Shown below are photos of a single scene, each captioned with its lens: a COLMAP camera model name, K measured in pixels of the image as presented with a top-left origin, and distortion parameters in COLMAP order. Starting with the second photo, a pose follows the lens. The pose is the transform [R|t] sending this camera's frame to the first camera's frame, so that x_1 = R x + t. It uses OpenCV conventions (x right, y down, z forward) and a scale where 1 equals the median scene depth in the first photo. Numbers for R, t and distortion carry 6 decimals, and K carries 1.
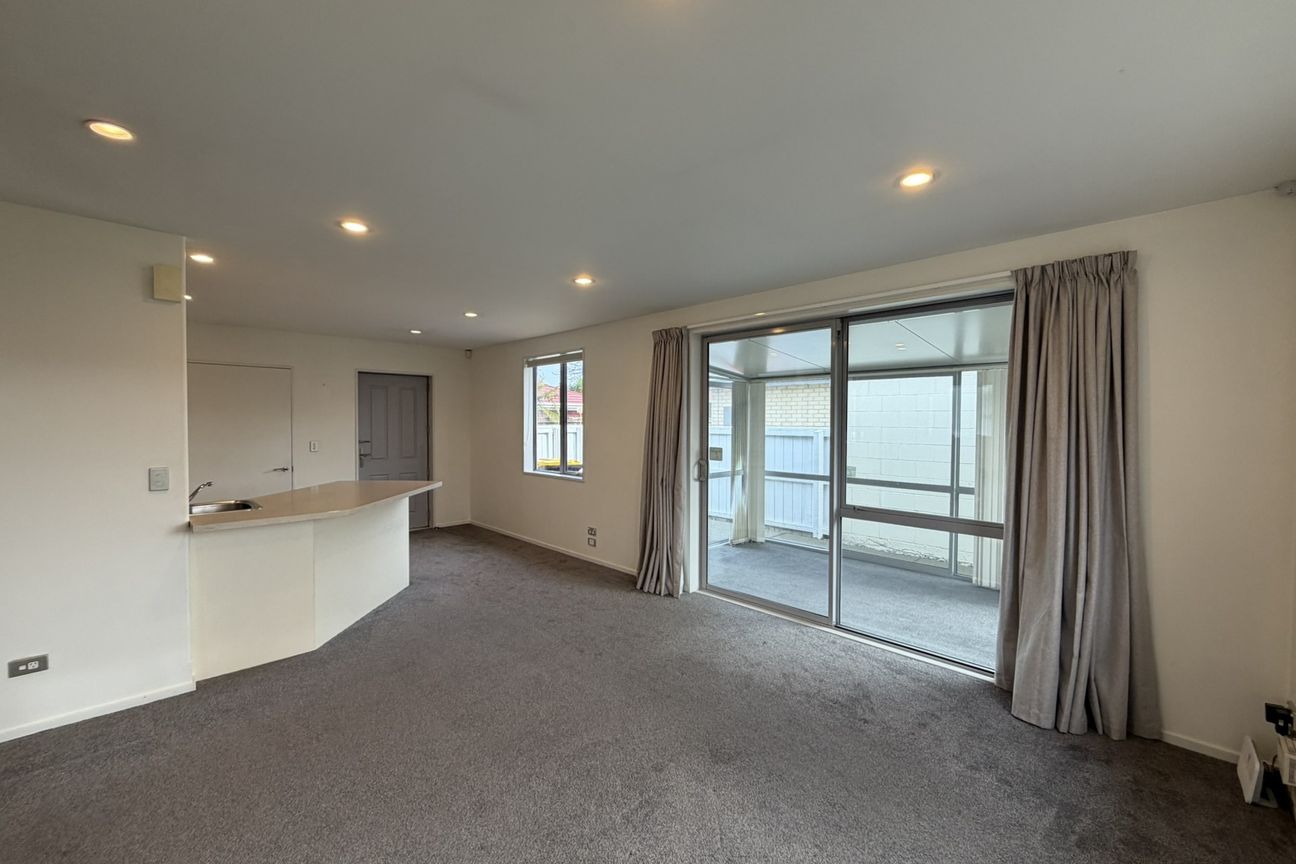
lens RADIAL K [[514.1, 0, 646.0], [0, 514.1, 434.2], [0, 0, 1]] dist [-0.003539, -0.000678]
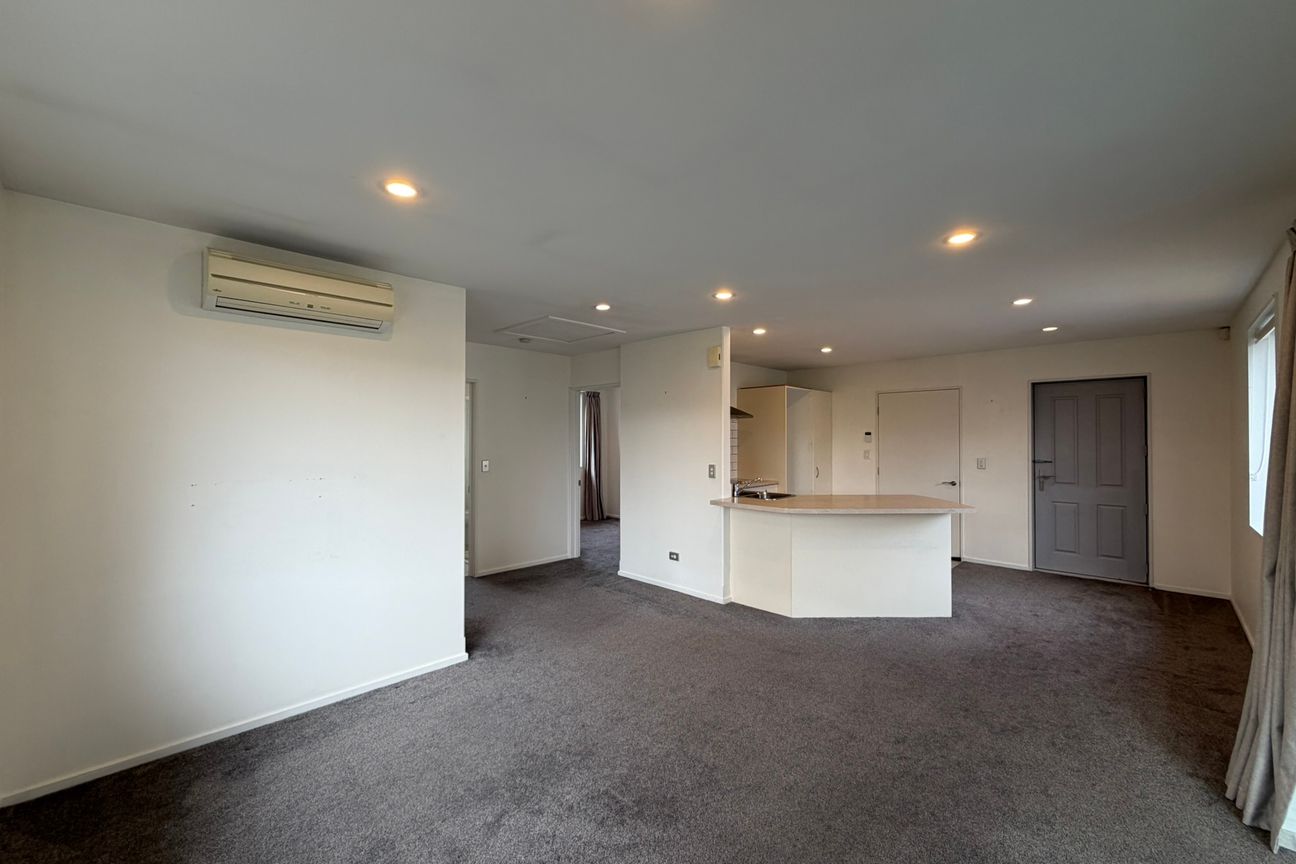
lens RADIAL K [[514.1, 0, 647.2], [0, 514.1, 432.2], [0, 0, 1]] dist [-0.003539, -0.000678]
pose [[0.022353, -0.014310, -0.999648, 0.407650], [-0.027863, 0.999500, -0.014931, -0.005189], [0.999362, 0.028187, 0.021943, 0.395502]]
